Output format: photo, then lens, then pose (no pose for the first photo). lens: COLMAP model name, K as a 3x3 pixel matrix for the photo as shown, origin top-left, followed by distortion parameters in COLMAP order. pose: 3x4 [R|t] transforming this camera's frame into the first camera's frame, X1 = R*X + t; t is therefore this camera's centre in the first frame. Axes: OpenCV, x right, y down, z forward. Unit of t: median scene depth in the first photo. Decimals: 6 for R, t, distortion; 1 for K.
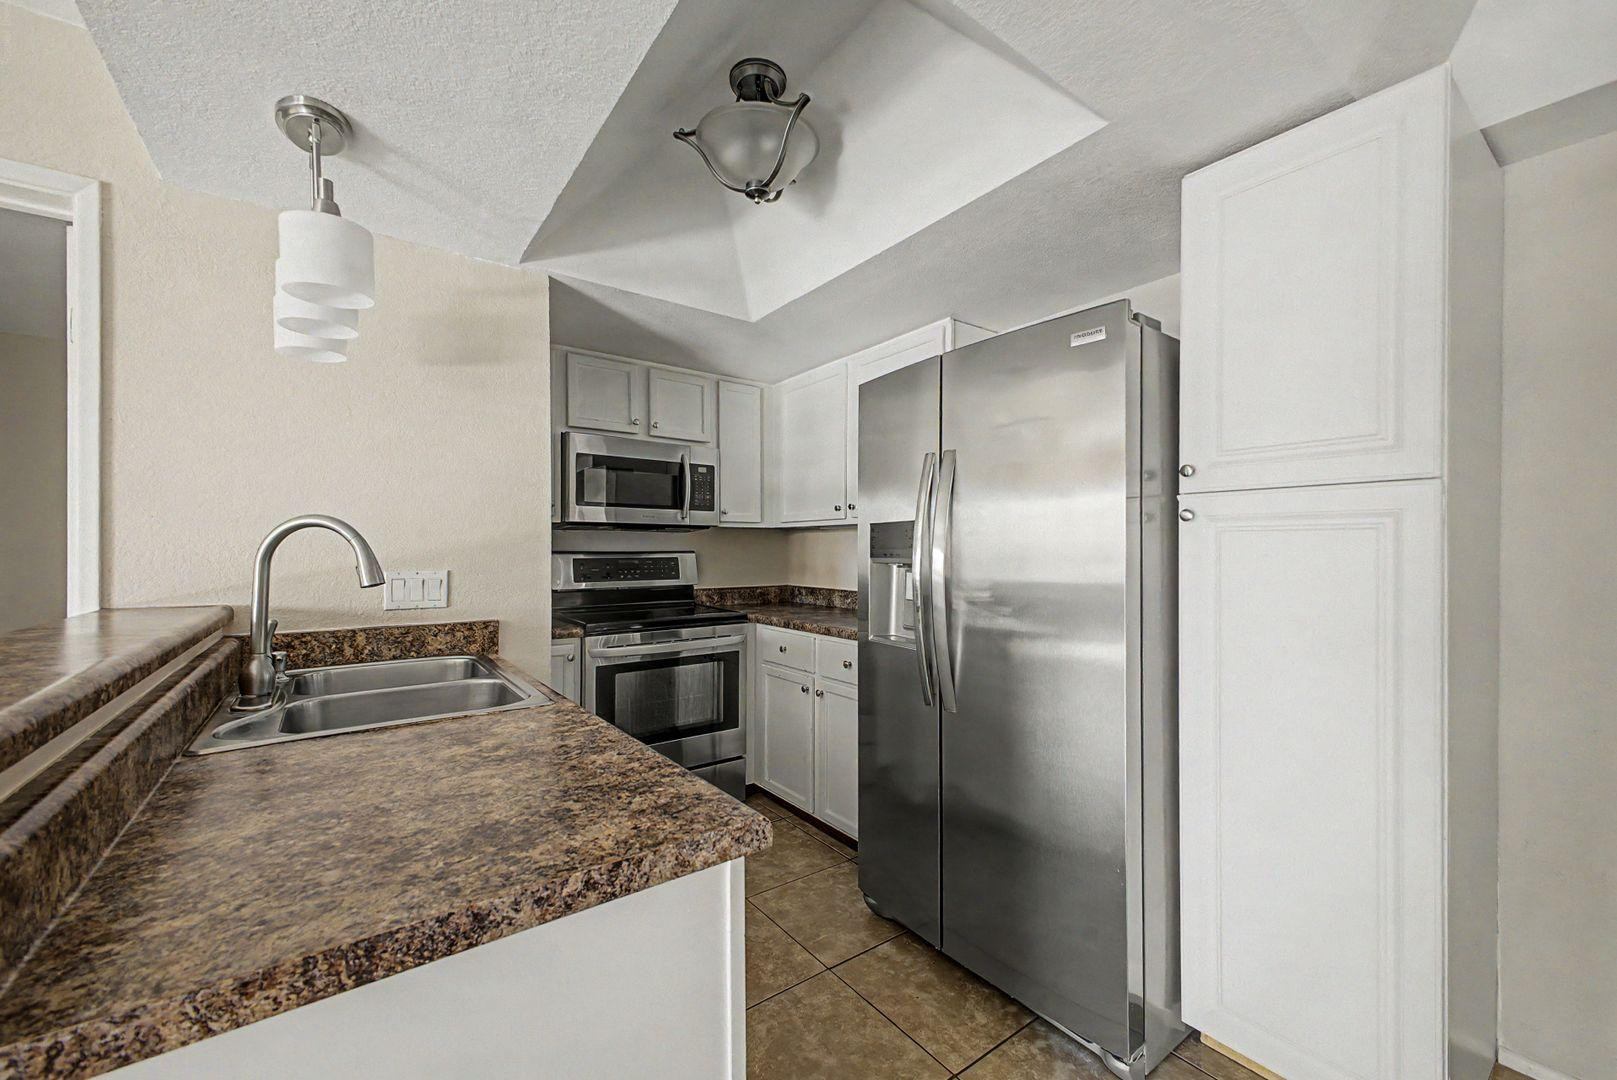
lens RADIAL K [[648.8, 0, 810.8], [0, 648.8, 547.6], [0, 0, 1]] dist [0.016430, -0.004320]
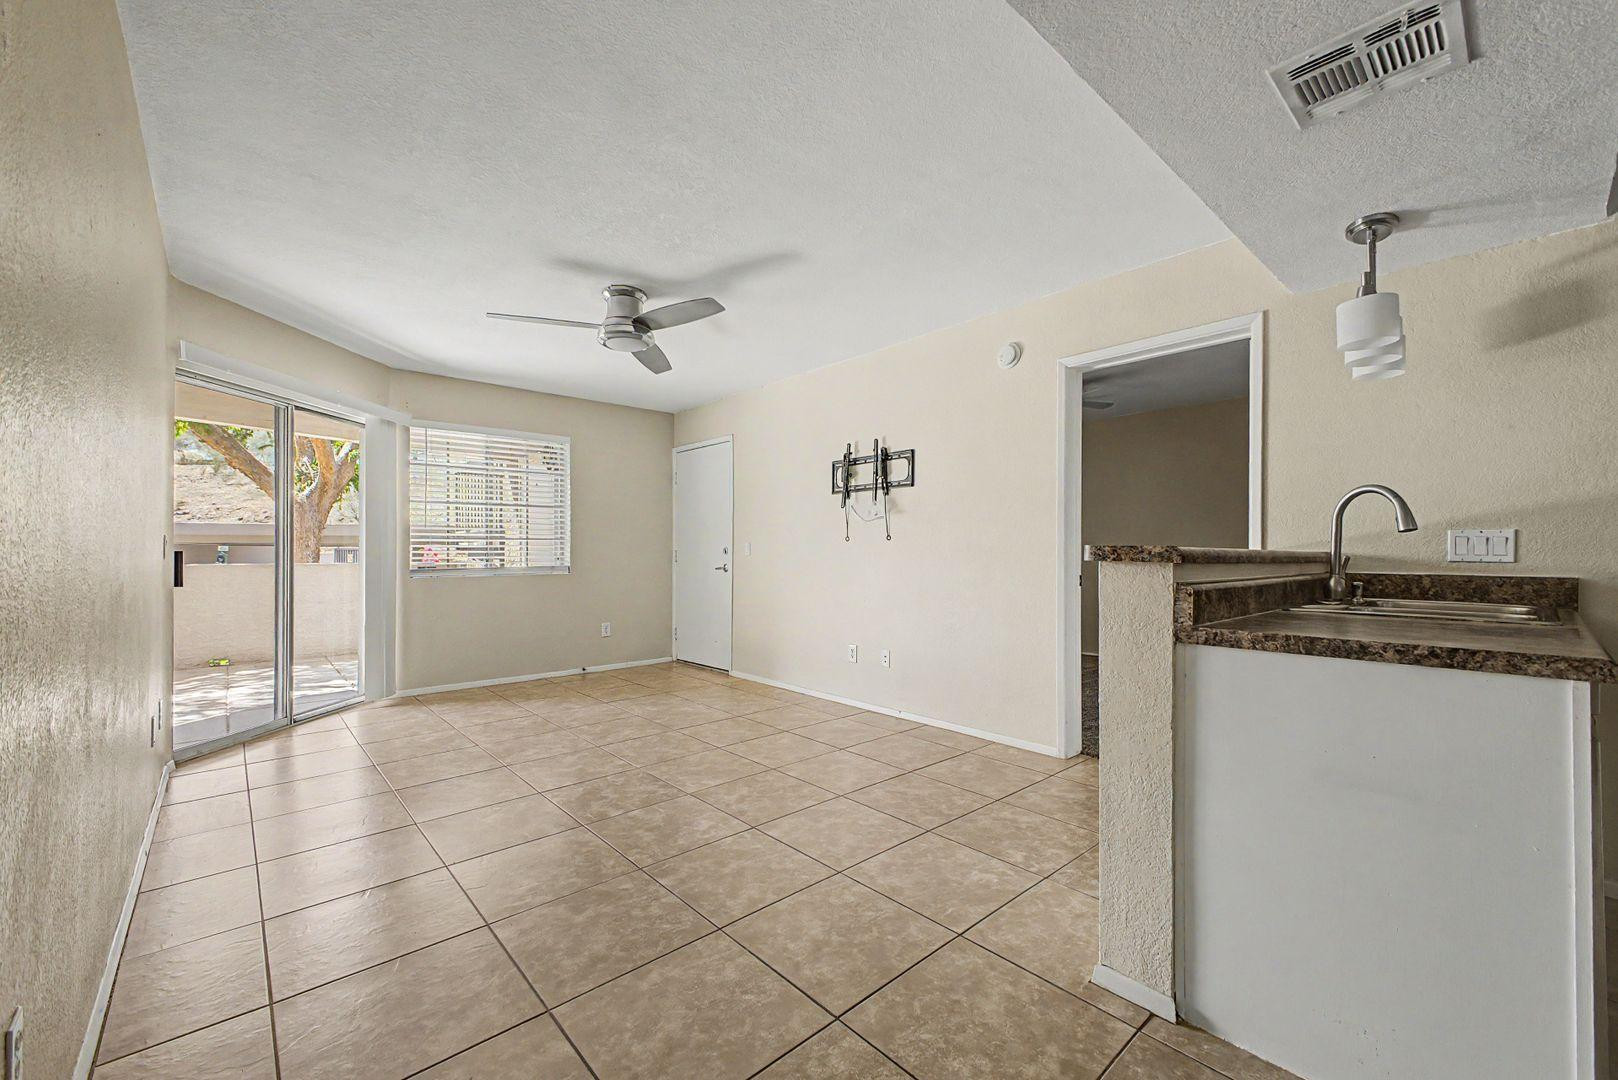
lens RADIAL K [[649.2, 0, 811.3], [0, 649.2, 547.6], [0, 0, 1]] dist [0.016430, -0.004320]
pose [[0.103333, -0.001537, -0.994646, 0.496767], [-0.003733, 0.999991, -0.001933, 0.082677], [0.994640, 0.003913, 0.103327, -0.355166]]
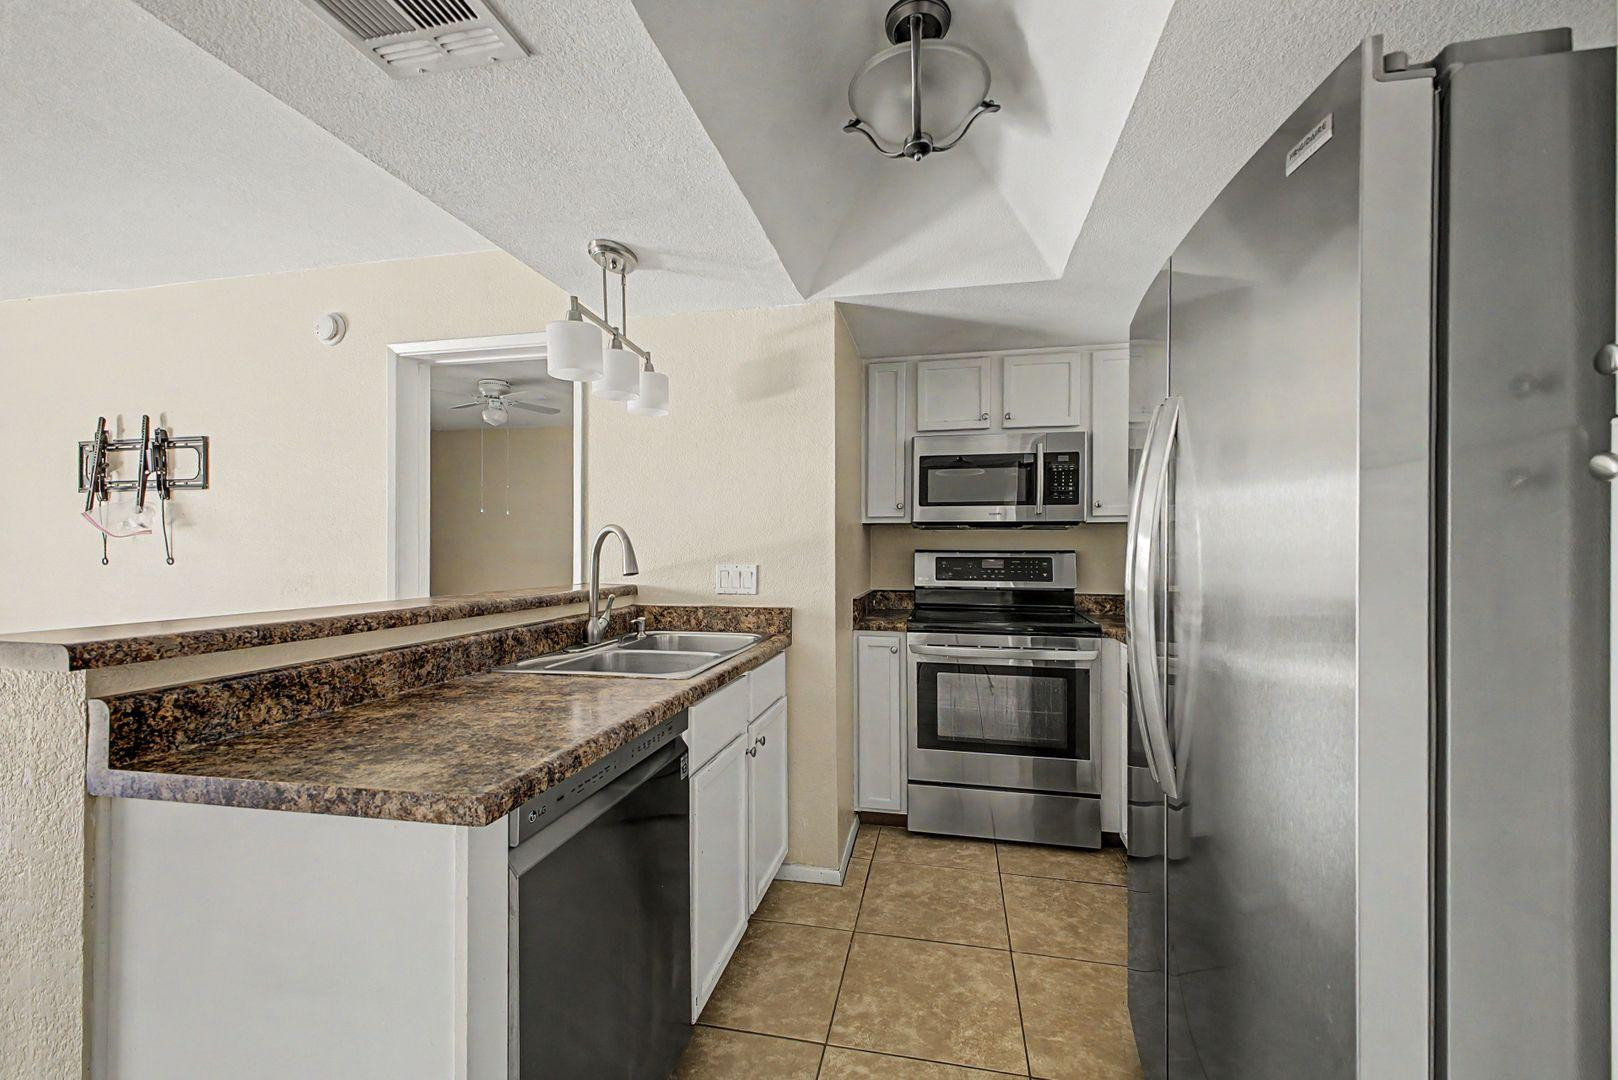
lens RADIAL K [[640.8, 0, 819.1], [0, 640.8, 547.1], [0, 0, 1]] dist [0.017451, -0.000469]
pose [[0.667830, 0.003282, -0.744307, 0.488902], [-0.001427, 0.999994, 0.003129, -0.003154], [0.744313, -0.001028, 0.667830, 0.311969]]
